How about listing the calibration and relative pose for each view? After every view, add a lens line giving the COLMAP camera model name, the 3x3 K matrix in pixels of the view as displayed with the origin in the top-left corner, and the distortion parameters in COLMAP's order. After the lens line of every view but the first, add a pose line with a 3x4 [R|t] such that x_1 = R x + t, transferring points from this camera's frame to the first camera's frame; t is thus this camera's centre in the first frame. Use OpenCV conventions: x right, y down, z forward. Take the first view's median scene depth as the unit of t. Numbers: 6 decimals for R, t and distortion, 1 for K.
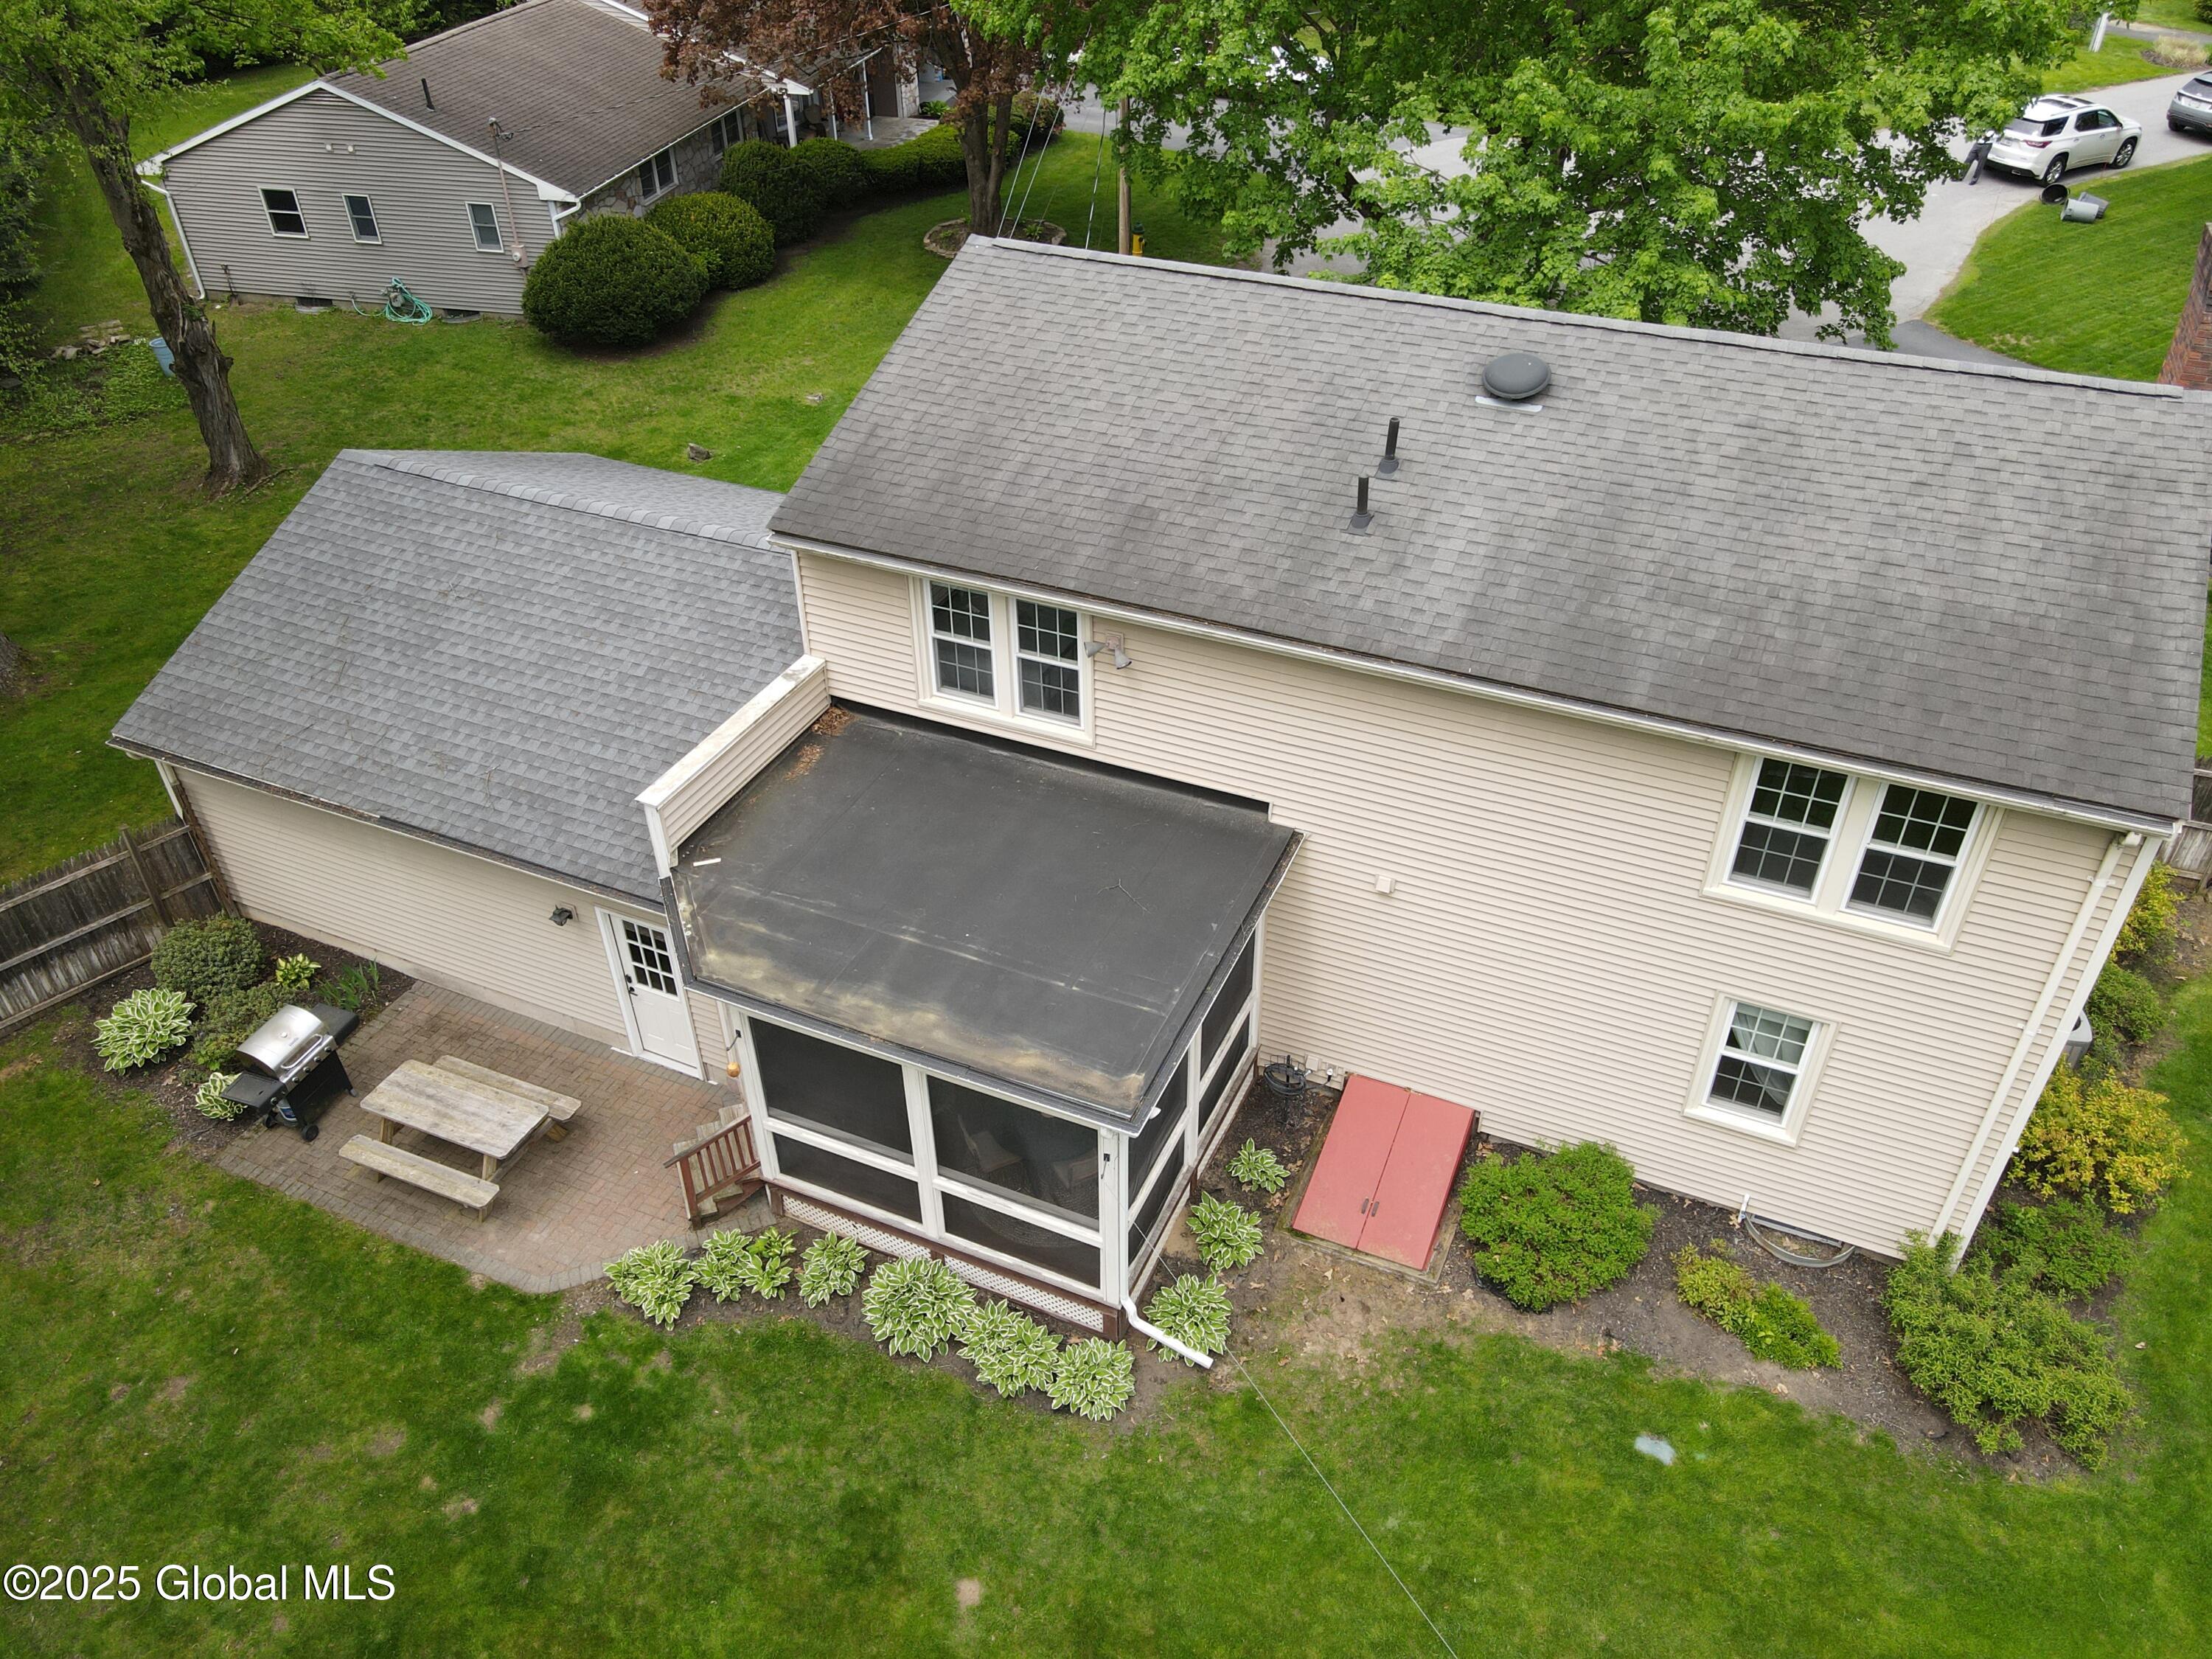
lens RADIAL K [[1628.4, 0, 1105.5], [0, 1628.4, 832.2], [0, 0, 1]] dist [0.002491, 0.017507]
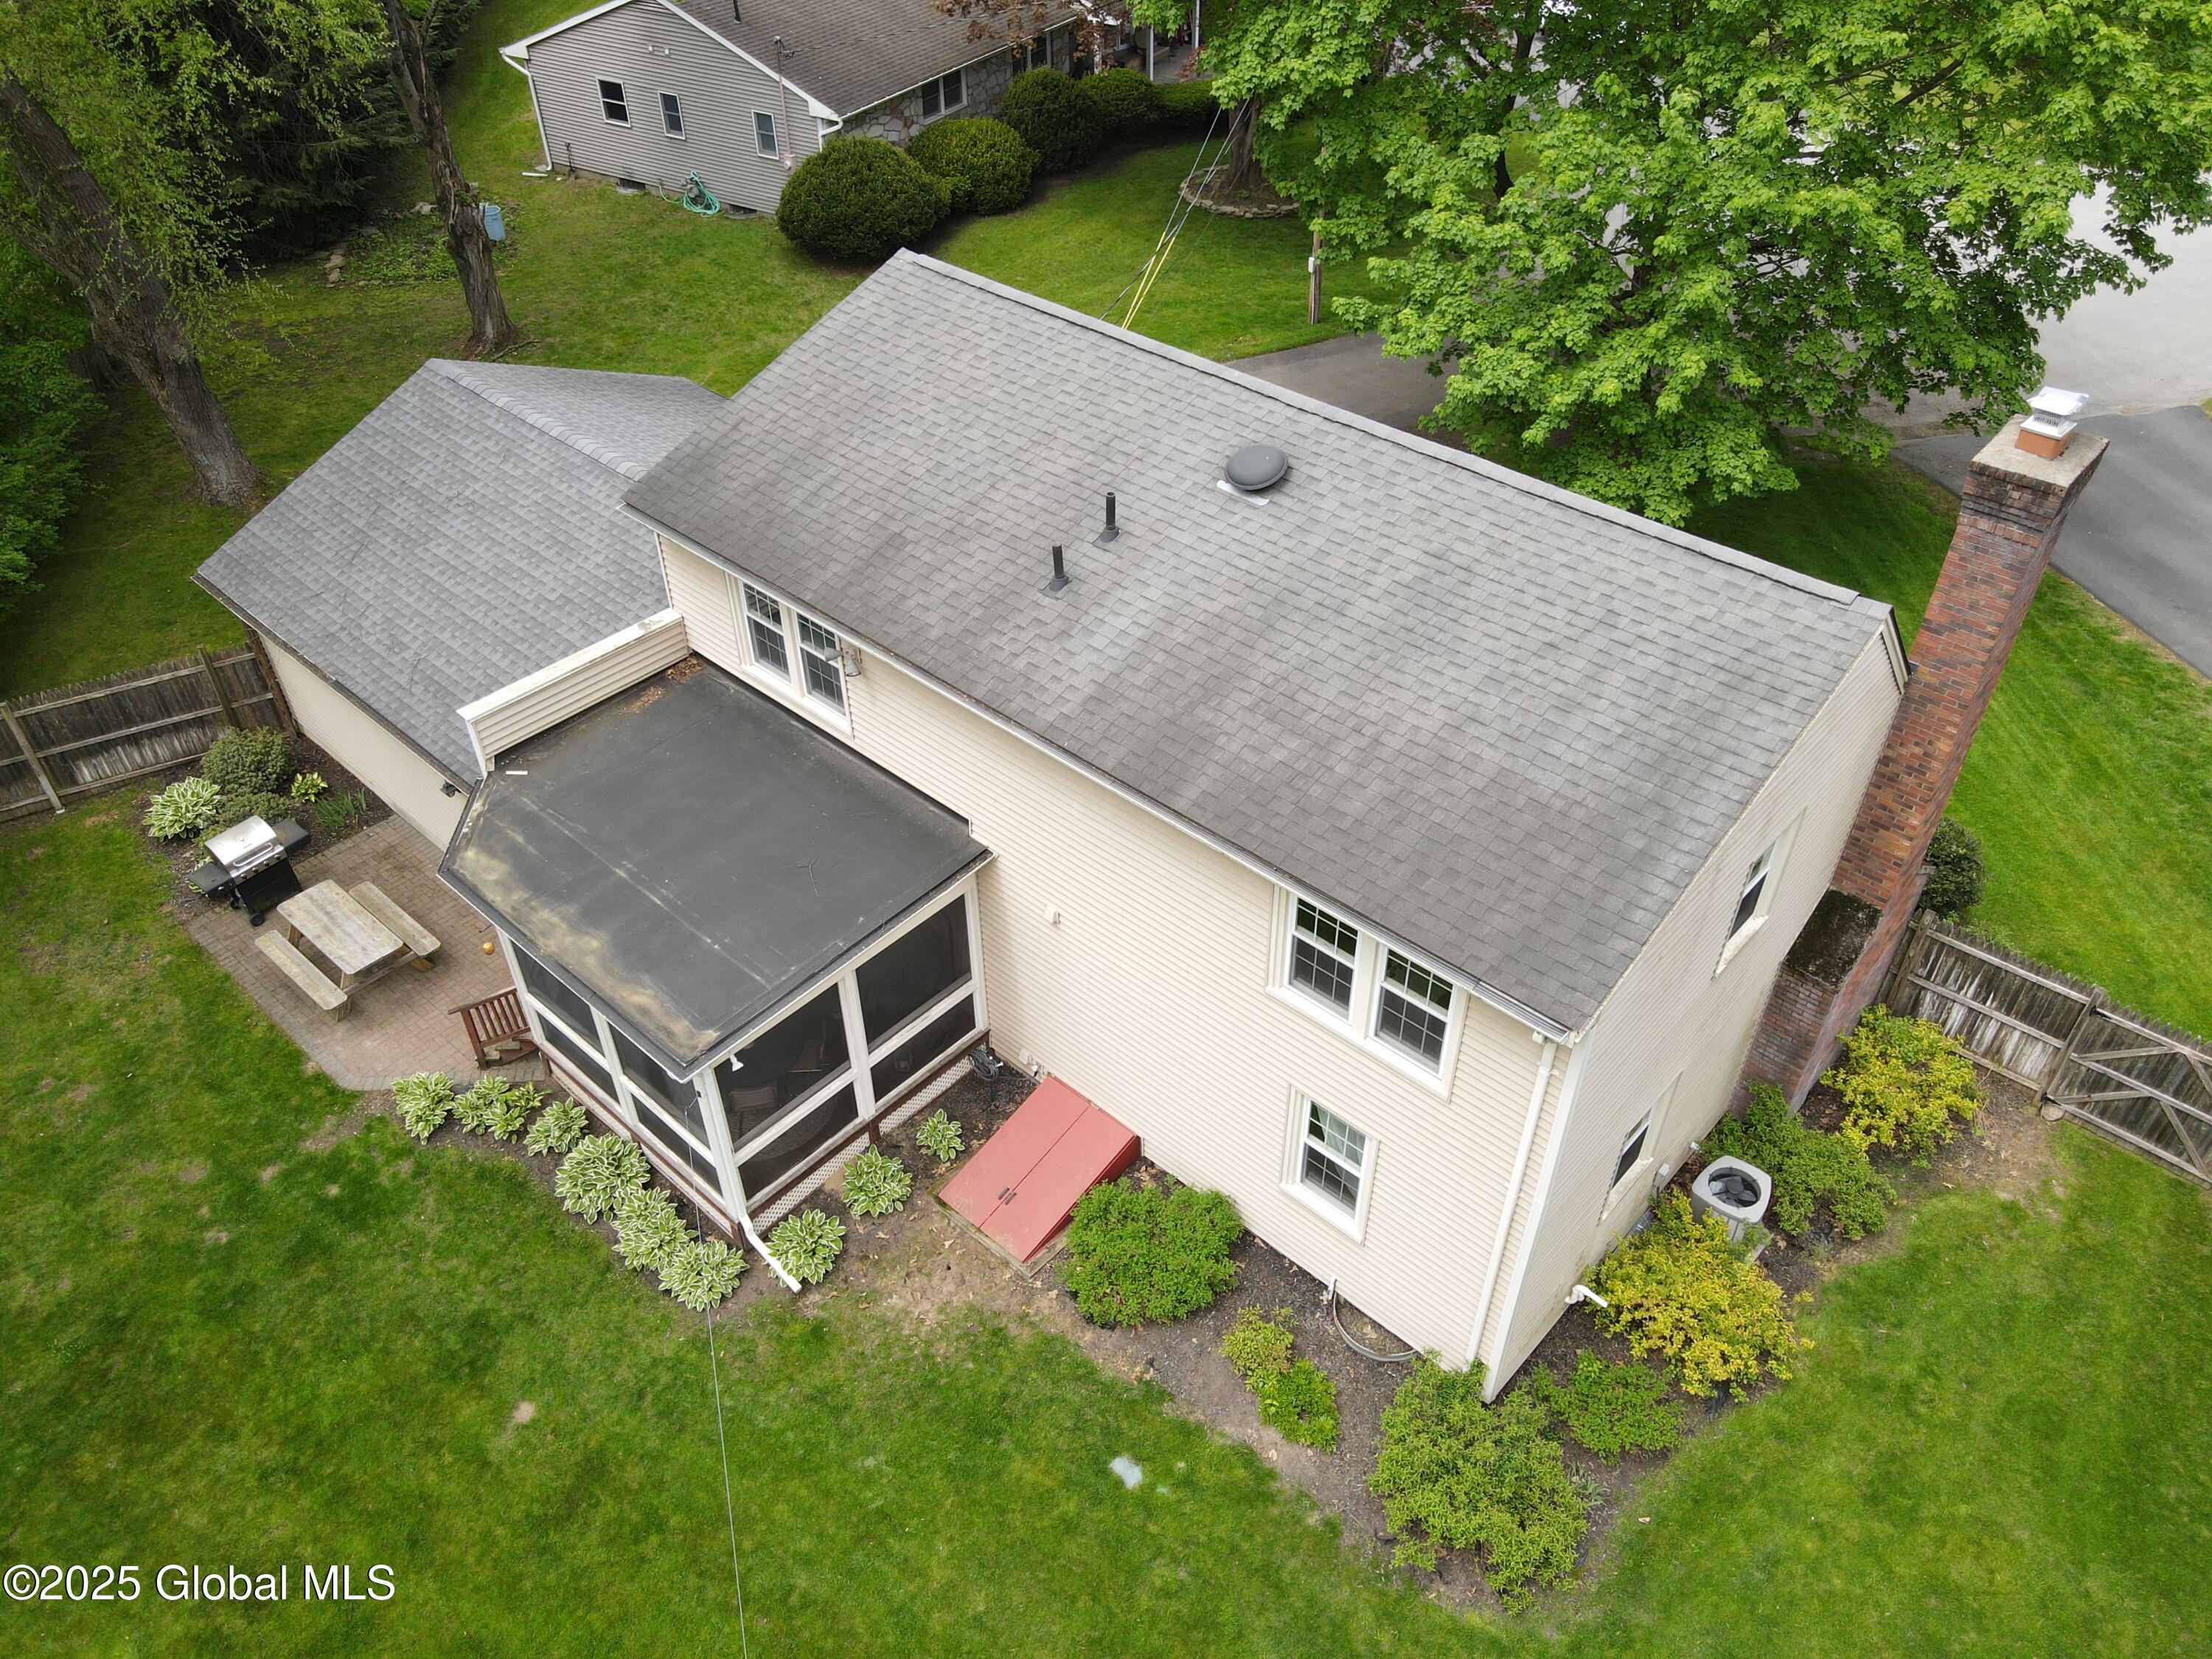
lens RADIAL K [[1628.4, 0, 1106.2], [0, 1628.4, 833.9], [0, 0, 1]] dist [0.002491, 0.017507]
pose [[0.949392, 0.204374, -0.238508, 0.449259], [-0.188174, 0.978088, 0.089073, -0.123008], [0.251486, -0.039684, 0.967047, -0.041562]]
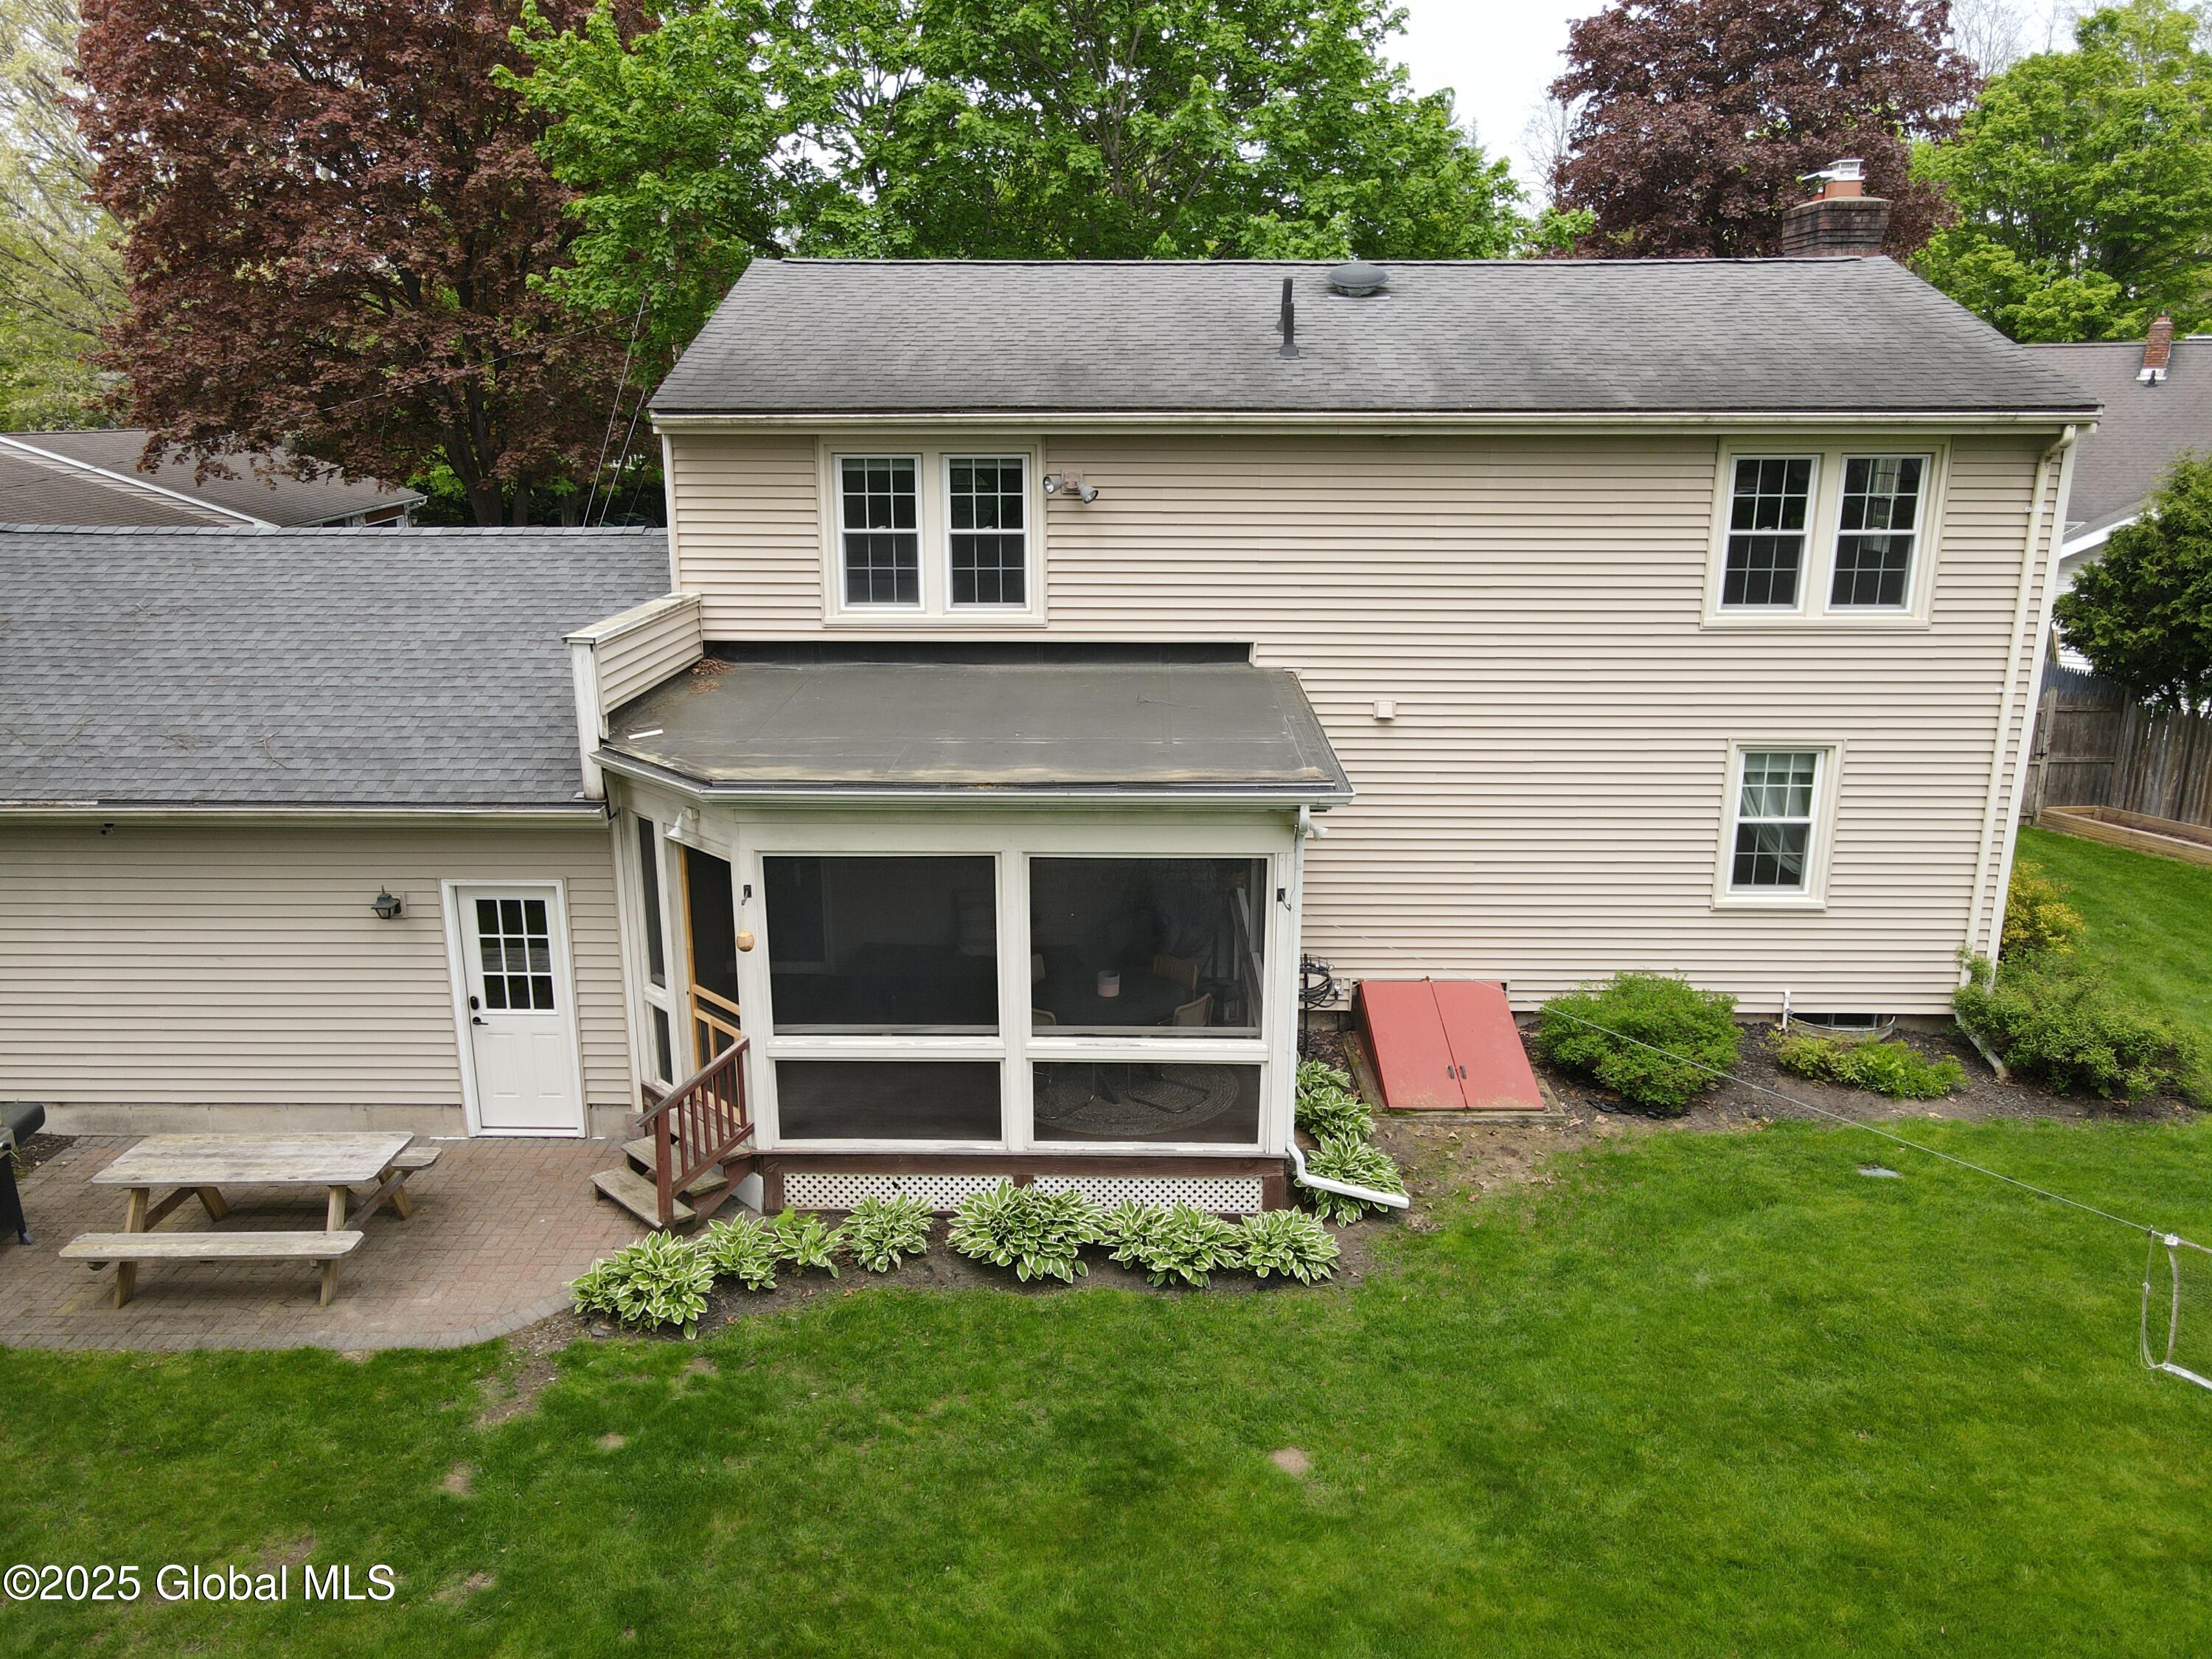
lens RADIAL K [[1628.4, 0, 1107.8], [0, 1628.4, 825.7], [0, 0, 1]] dist [0.002491, 0.017507]
pose [[0.918174, -0.088970, 0.386058, -0.341965], [0.228634, 0.914809, -0.332942, 0.365777], [-0.323548, 0.393964, 0.860296, 0.264896]]
